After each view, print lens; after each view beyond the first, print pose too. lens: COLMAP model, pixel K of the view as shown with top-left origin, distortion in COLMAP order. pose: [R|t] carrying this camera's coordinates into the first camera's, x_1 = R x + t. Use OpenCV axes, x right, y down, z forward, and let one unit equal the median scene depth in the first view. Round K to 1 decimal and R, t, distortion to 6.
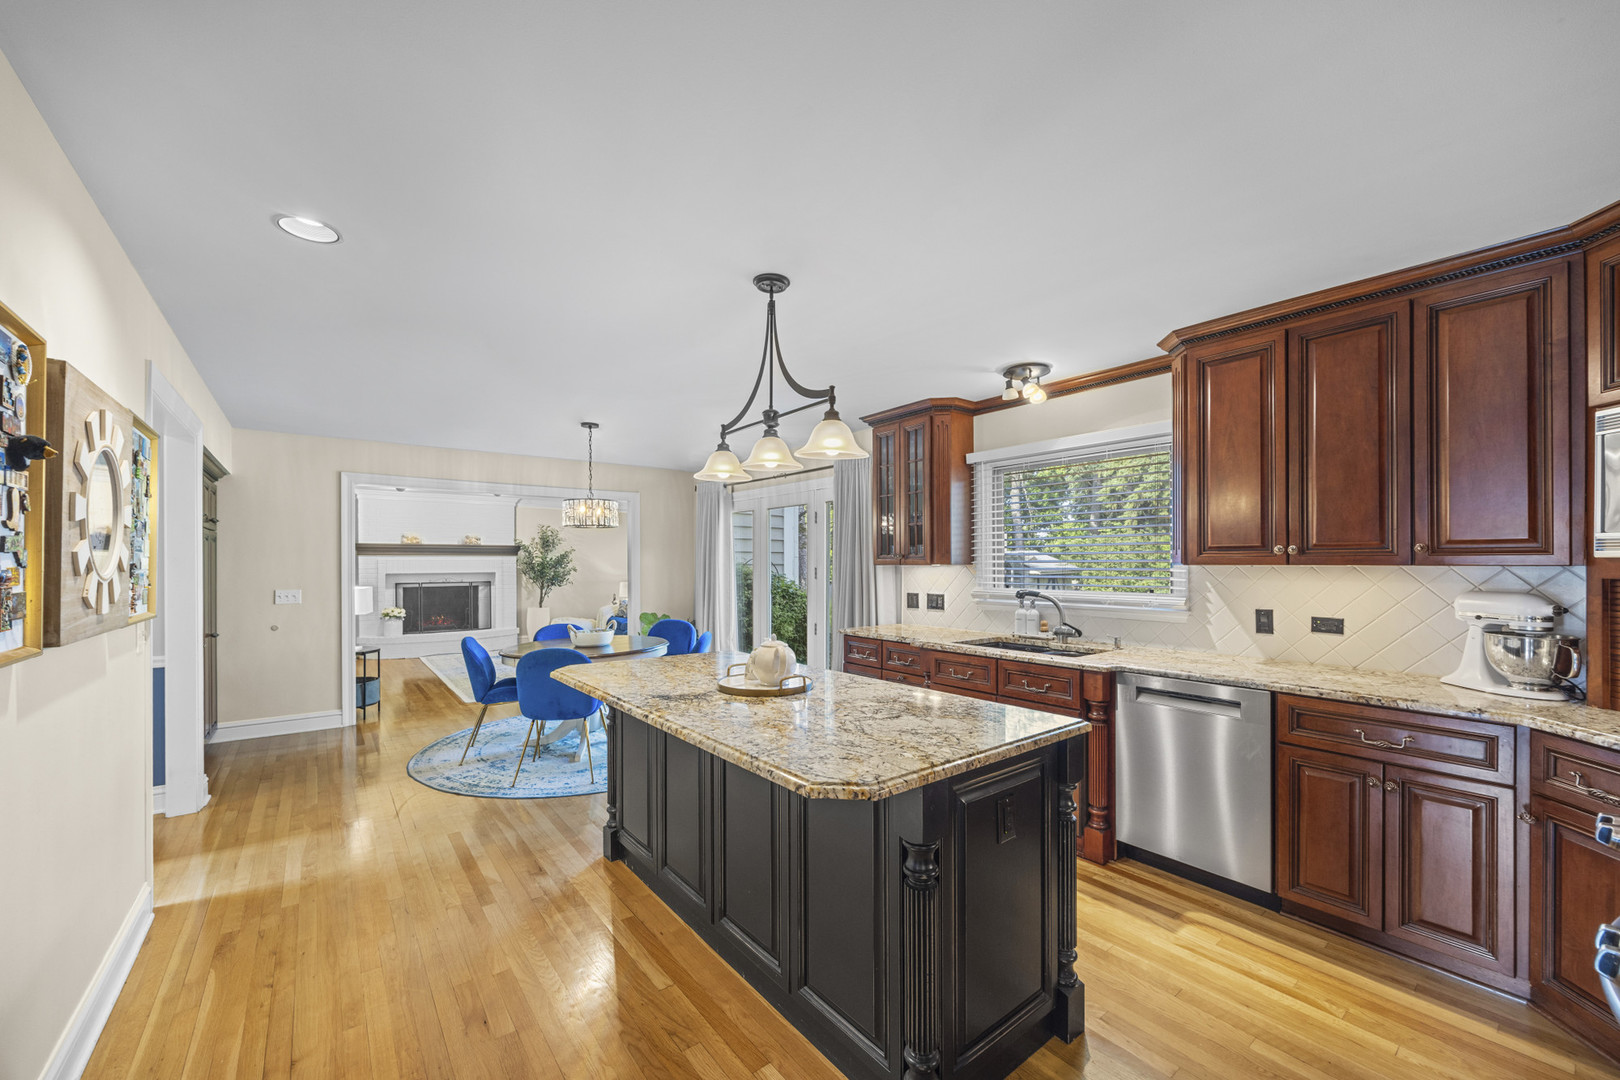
lens RADIAL K [[629.3, 0, 824.0], [0, 629.3, 565.6], [0, 0, 1]] dist [0.001814, 0.000058]
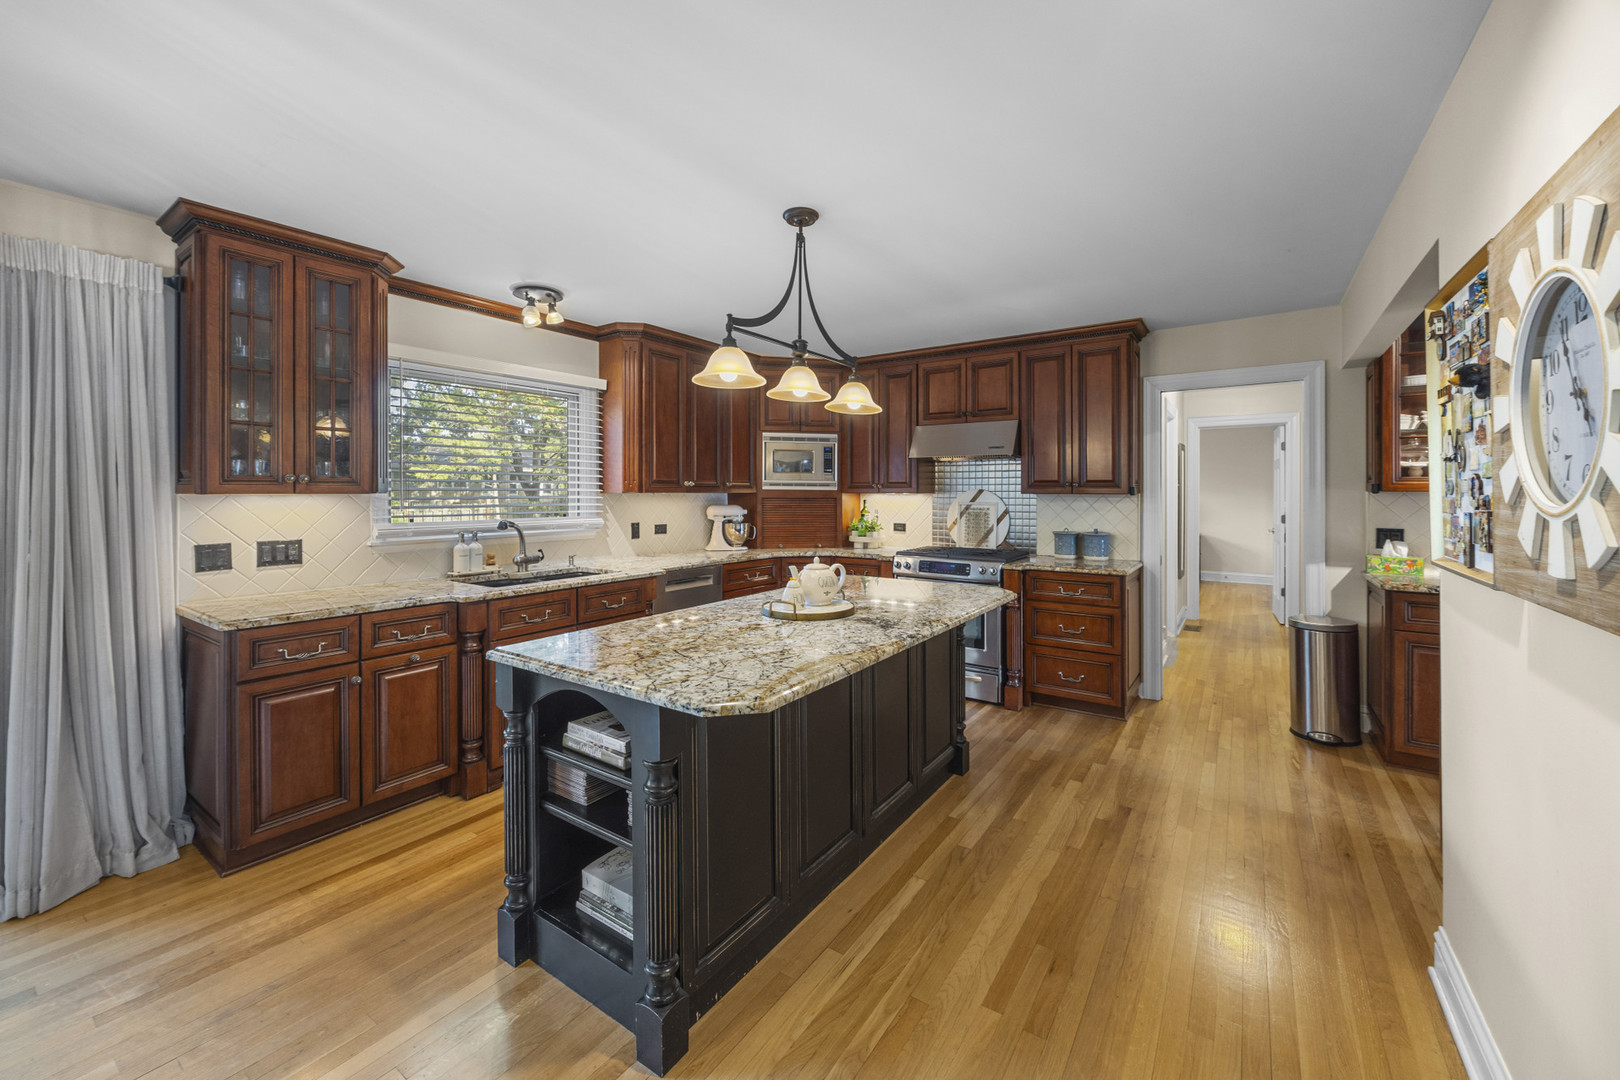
lens RADIAL K [[629.3, 0, 802.1], [0, 629.3, 496.7], [0, 0, 1]] dist [0.001814, 0.000058]
pose [[-0.273335, -0.006478, 0.961897, -1.816322], [0.002176, 0.999971, 0.007352, -0.005242], [-0.961916, 0.004103, -0.273313, 2.176173]]
